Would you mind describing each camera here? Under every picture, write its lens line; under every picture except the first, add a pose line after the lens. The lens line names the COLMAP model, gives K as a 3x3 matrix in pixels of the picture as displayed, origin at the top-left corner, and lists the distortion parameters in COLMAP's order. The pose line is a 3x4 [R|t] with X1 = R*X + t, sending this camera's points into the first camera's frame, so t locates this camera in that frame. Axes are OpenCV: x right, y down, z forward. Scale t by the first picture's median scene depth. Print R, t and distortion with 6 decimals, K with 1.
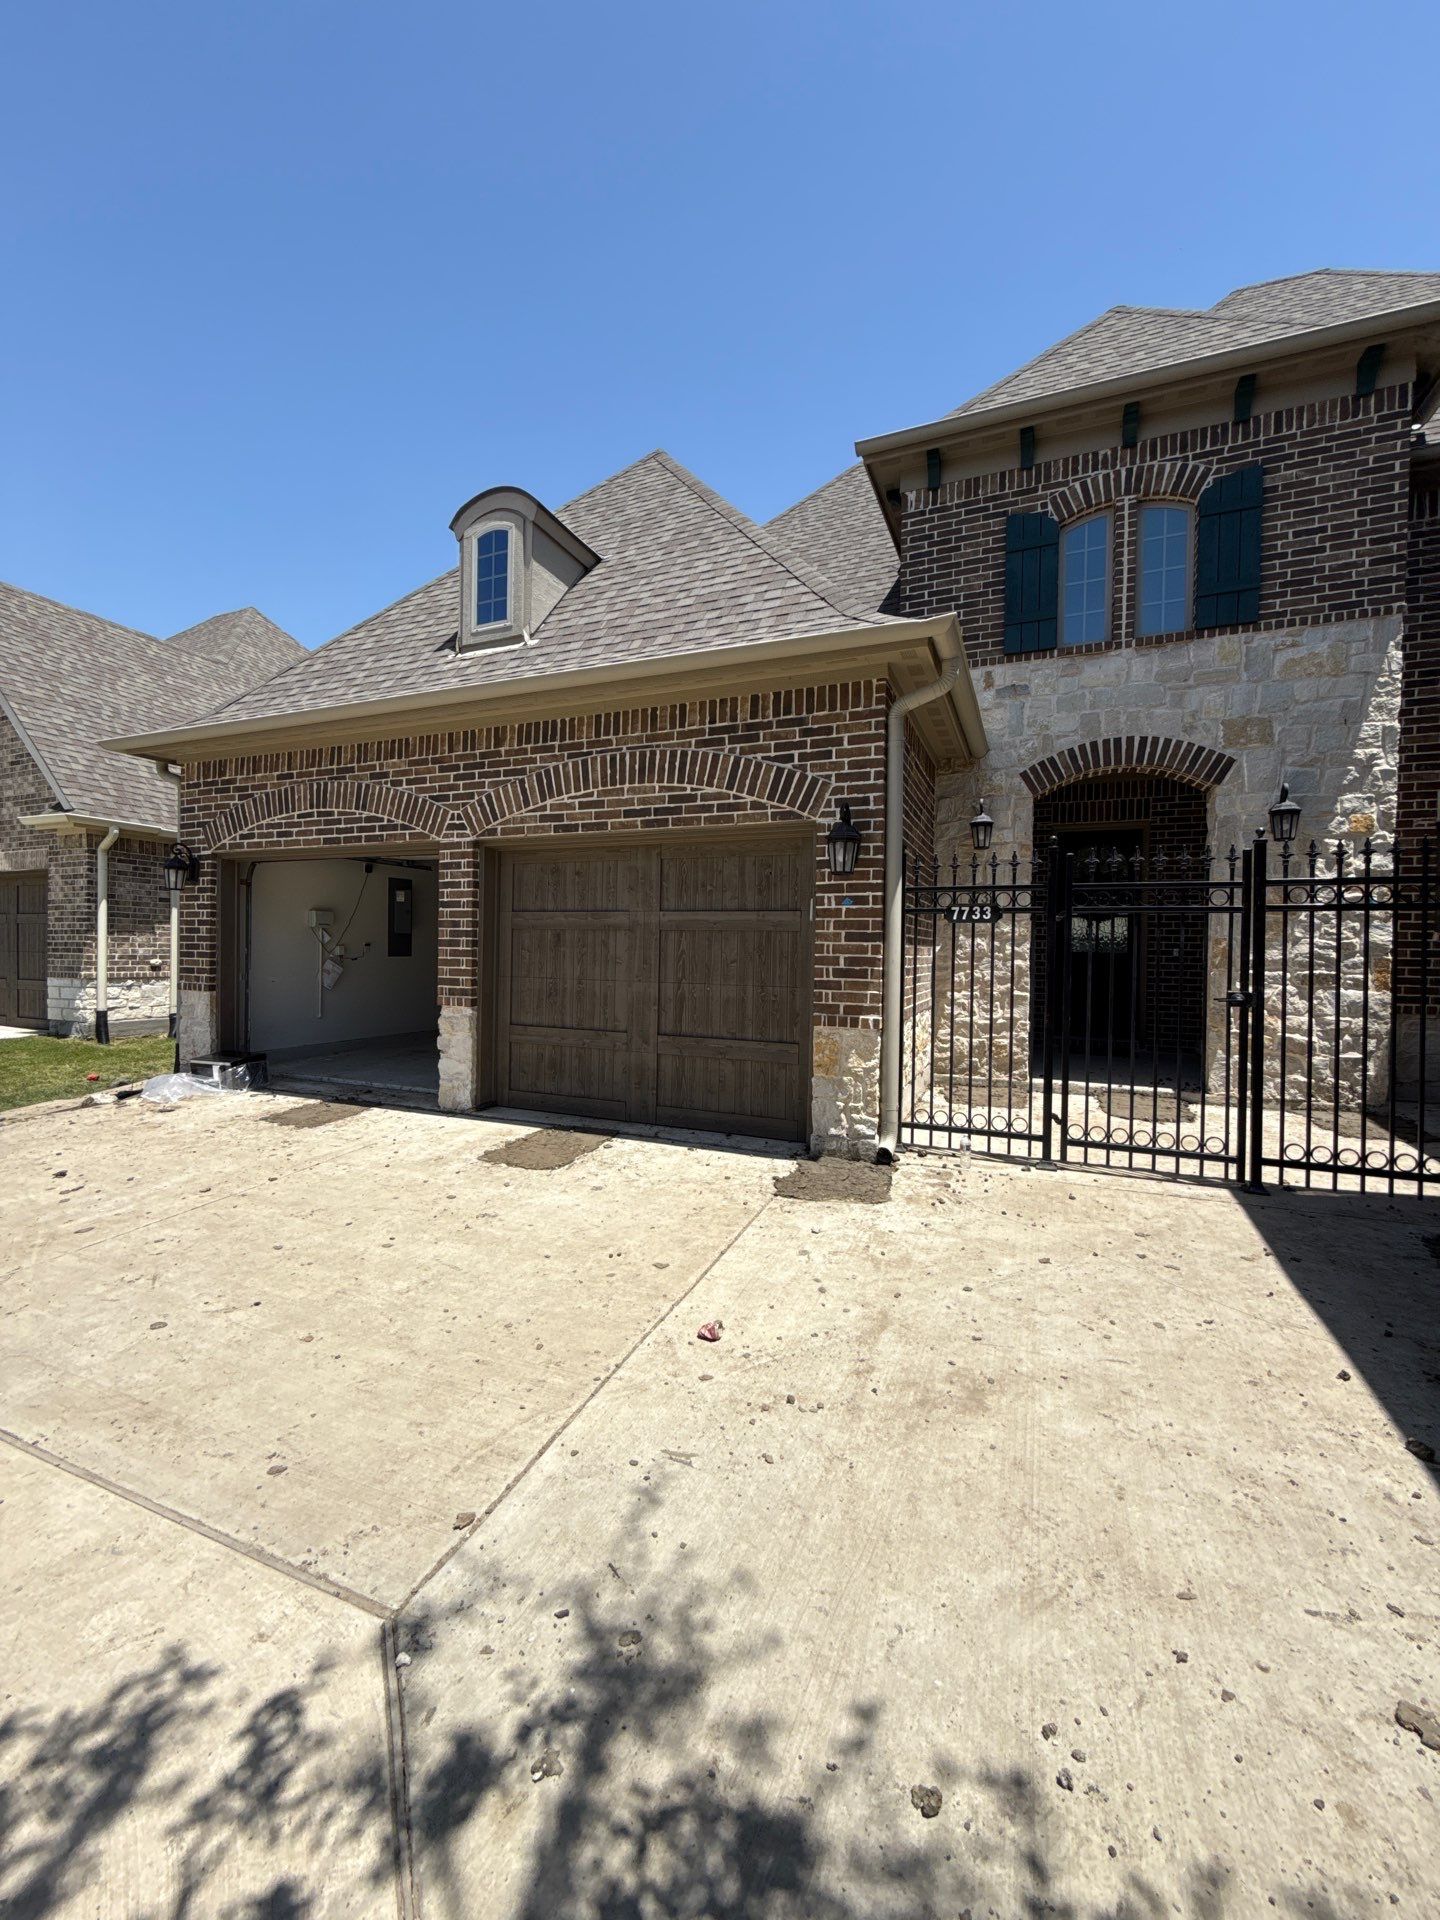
lens RADIAL K [[763.4, 0, 721.8], [0, 763.4, 957.6], [0, 0, 1]] dist [0.000997, -0.000139]
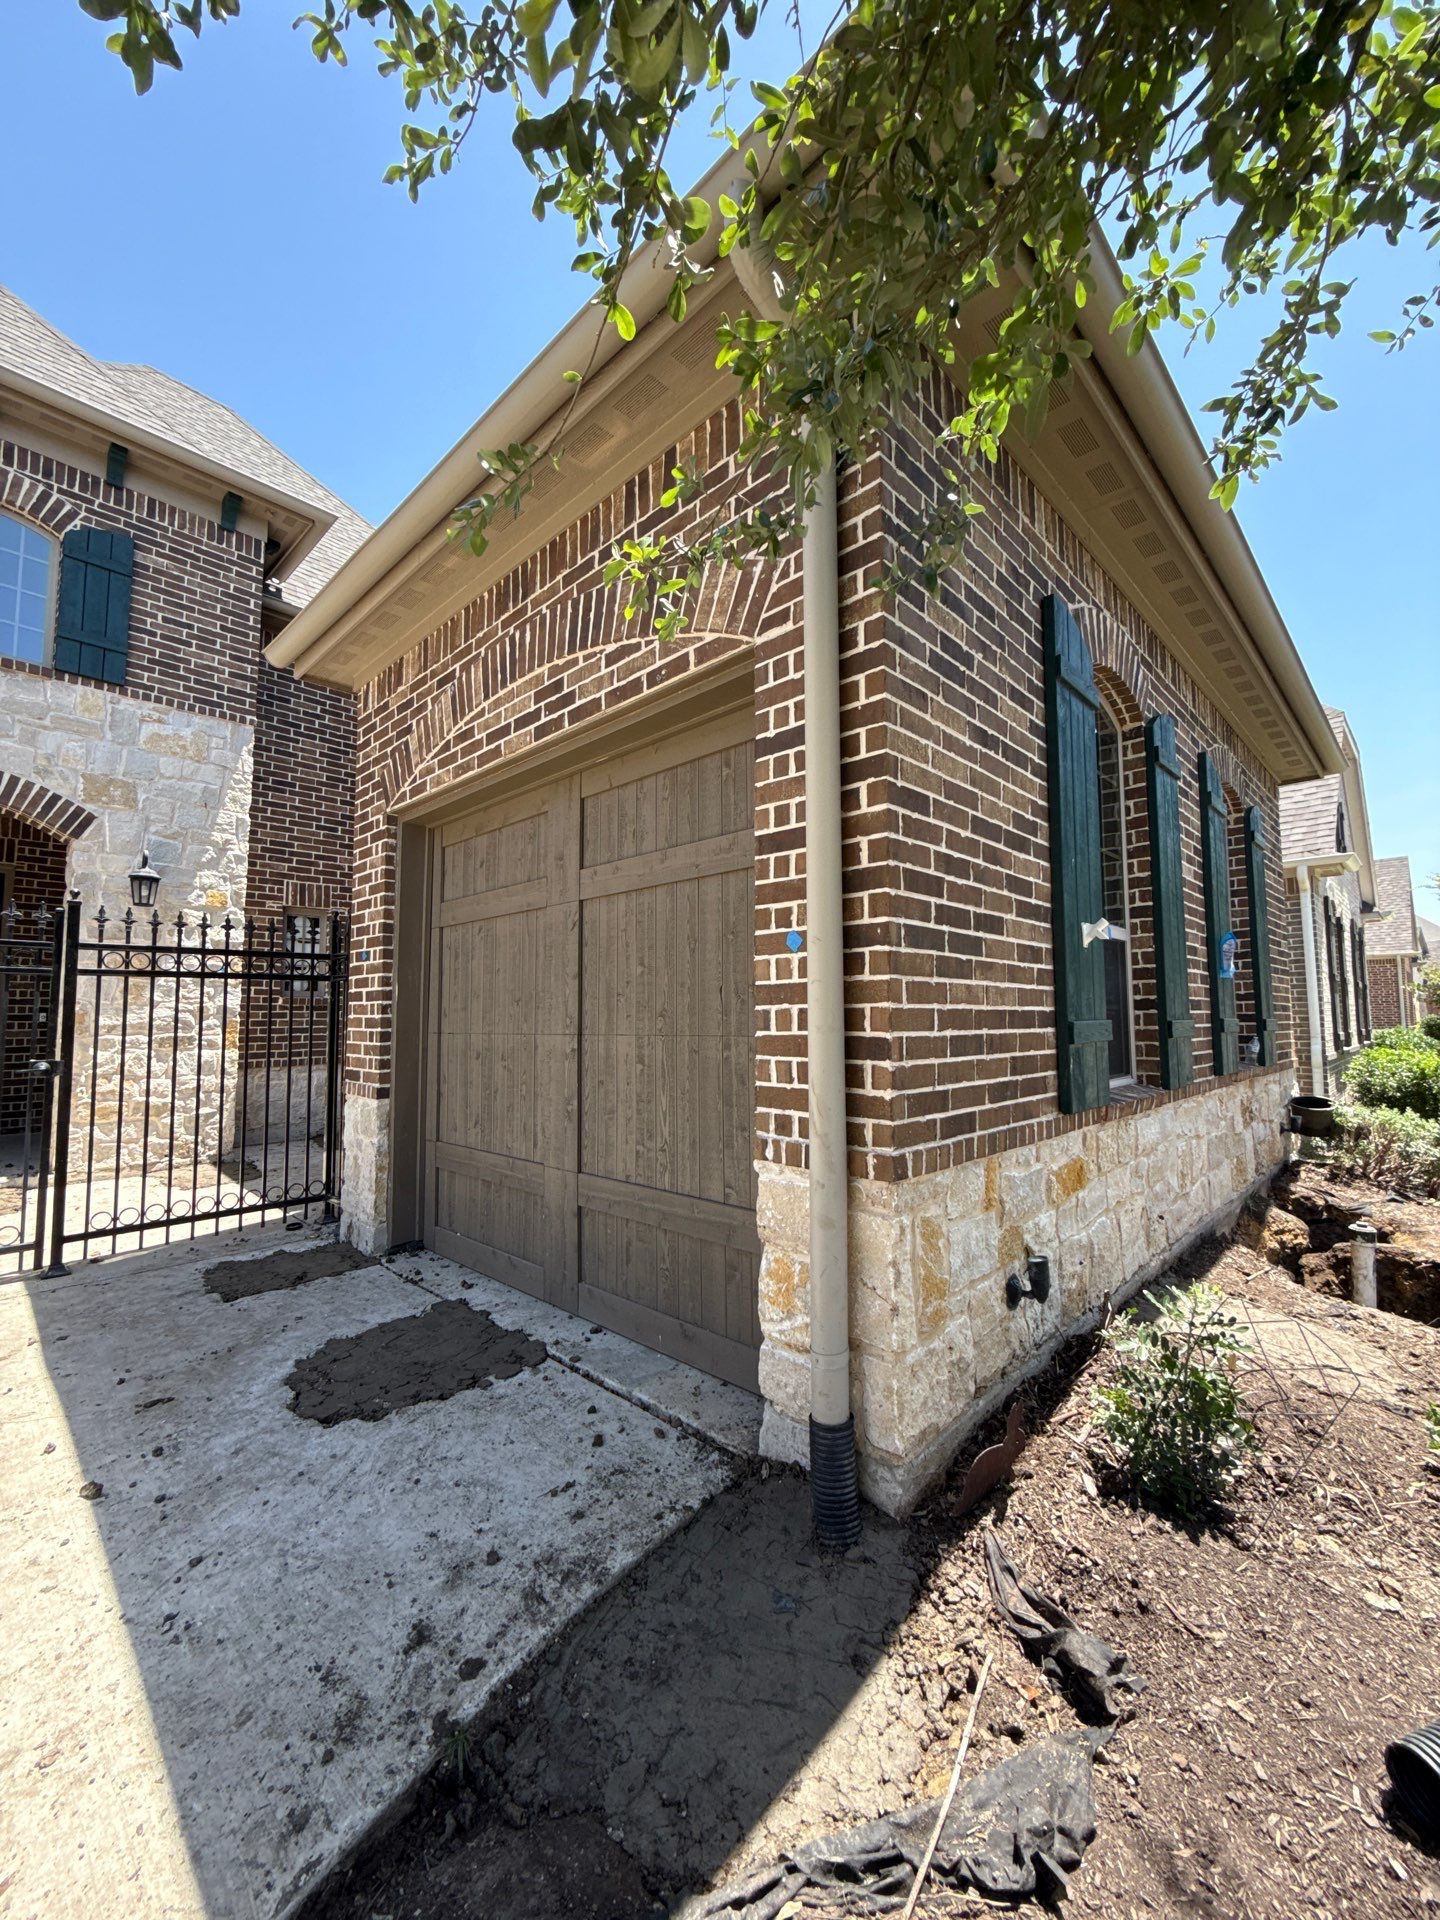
lens RADIAL K [[763.4, 0, 722.8], [0, 763.4, 958.6], [0, 0, 1]] dist [0.000997, -0.000139]
pose [[0.363725, 0.054714, 0.929898, 0.089050], [0.020832, 0.997546, -0.066843, 0.000521], [-0.931273, 0.043684, 0.361693, -0.094893]]
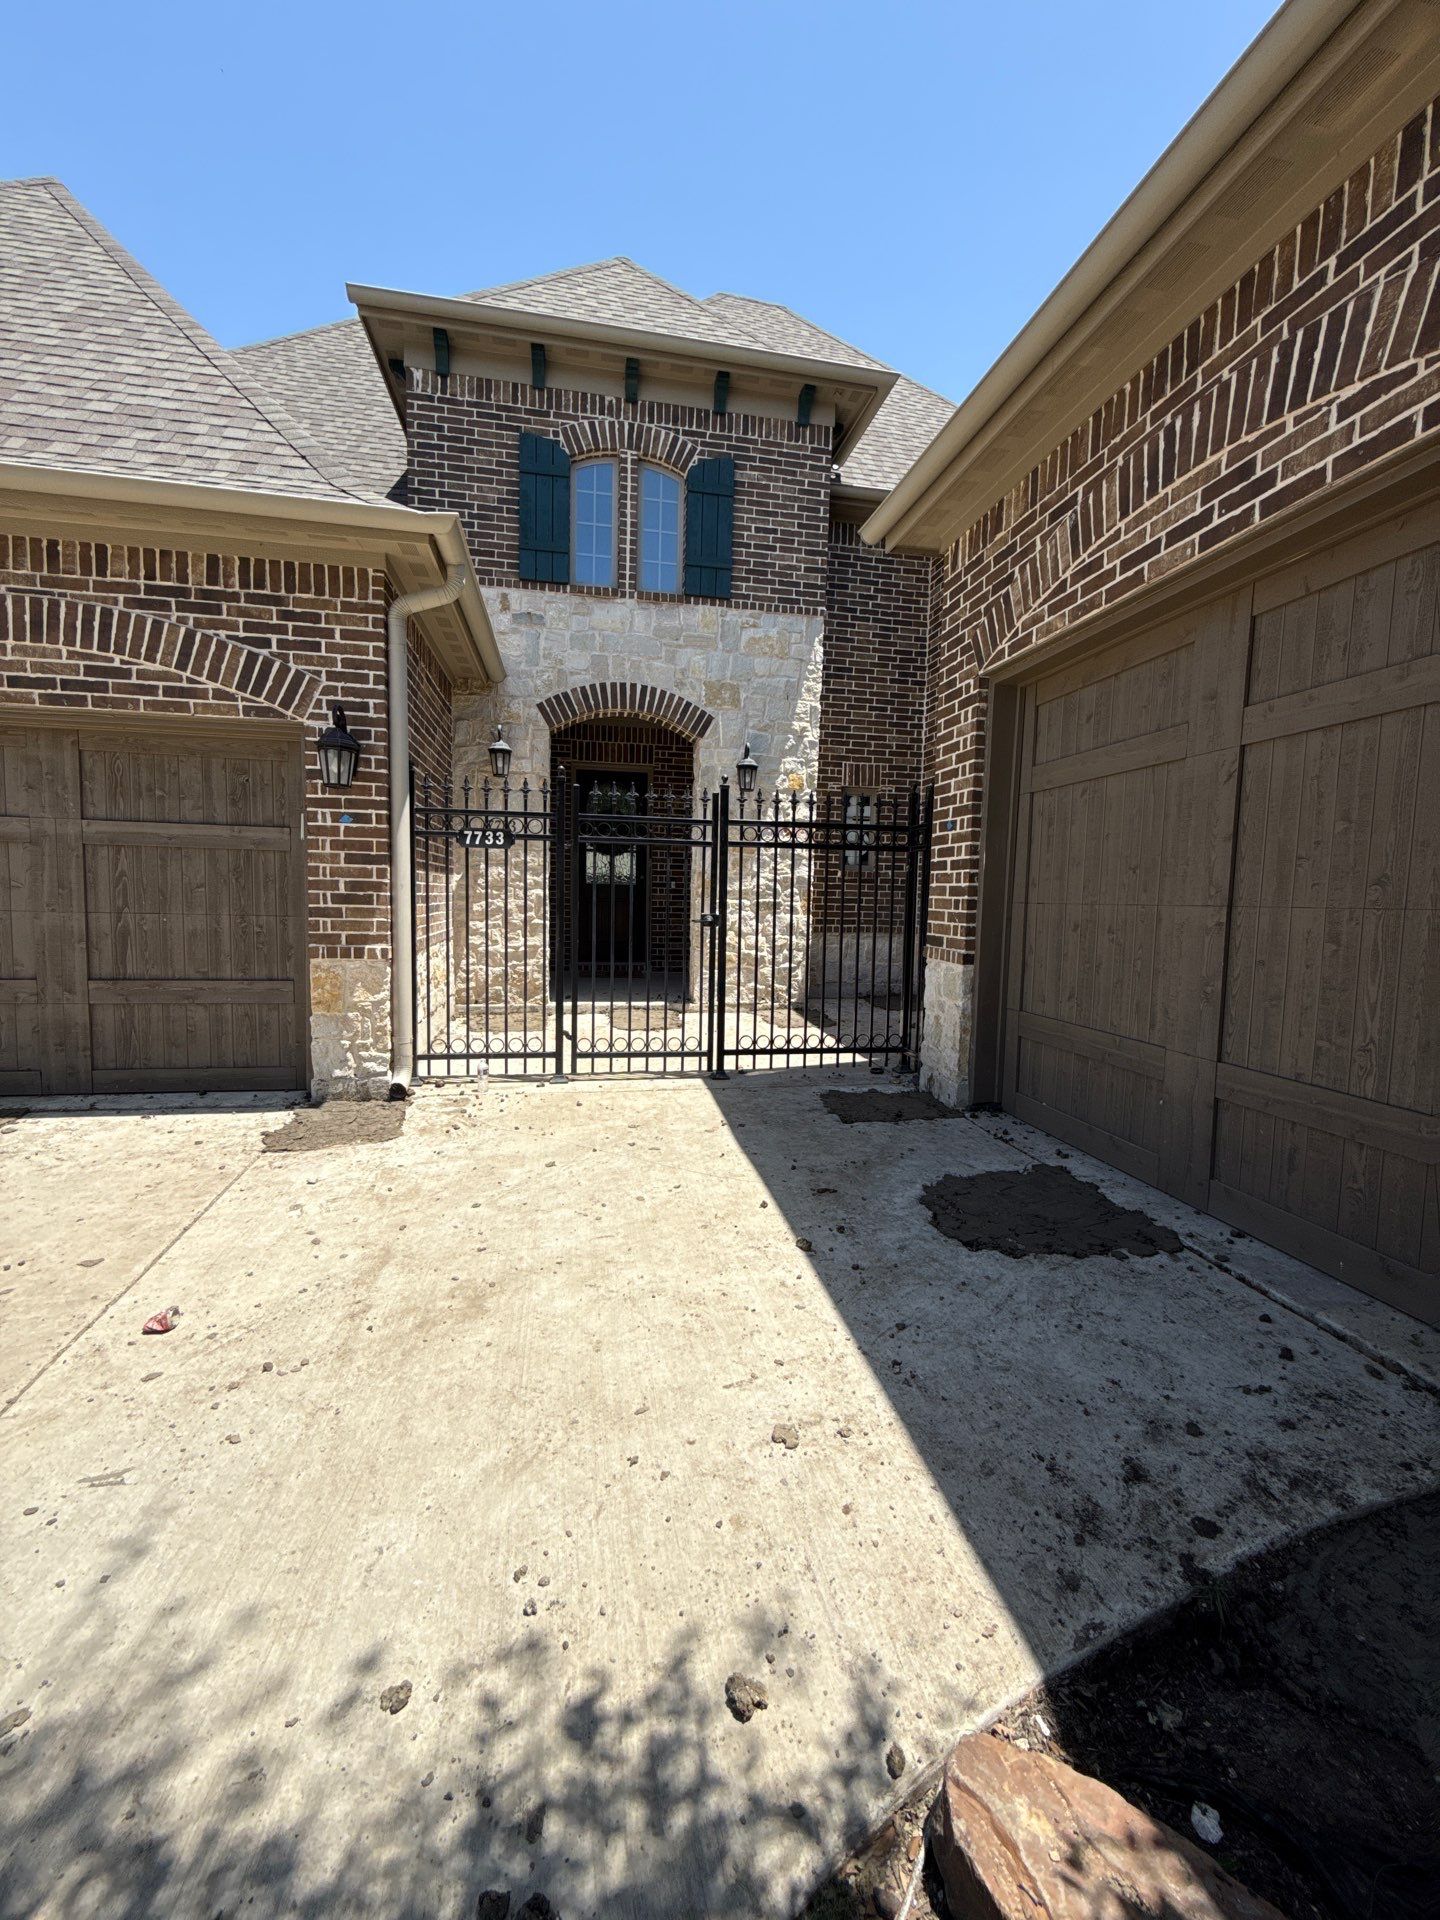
lens RADIAL K [[763.4, 0, 721.2], [0, 763.4, 958.4], [0, 0, 1]] dist [0.000997, -0.000139]
pose [[0.833481, -0.041251, 0.551006, 0.030262], [-0.005084, 0.996595, 0.082300, 0.013445], [-0.552525, -0.071397, 0.830433, -0.000418]]
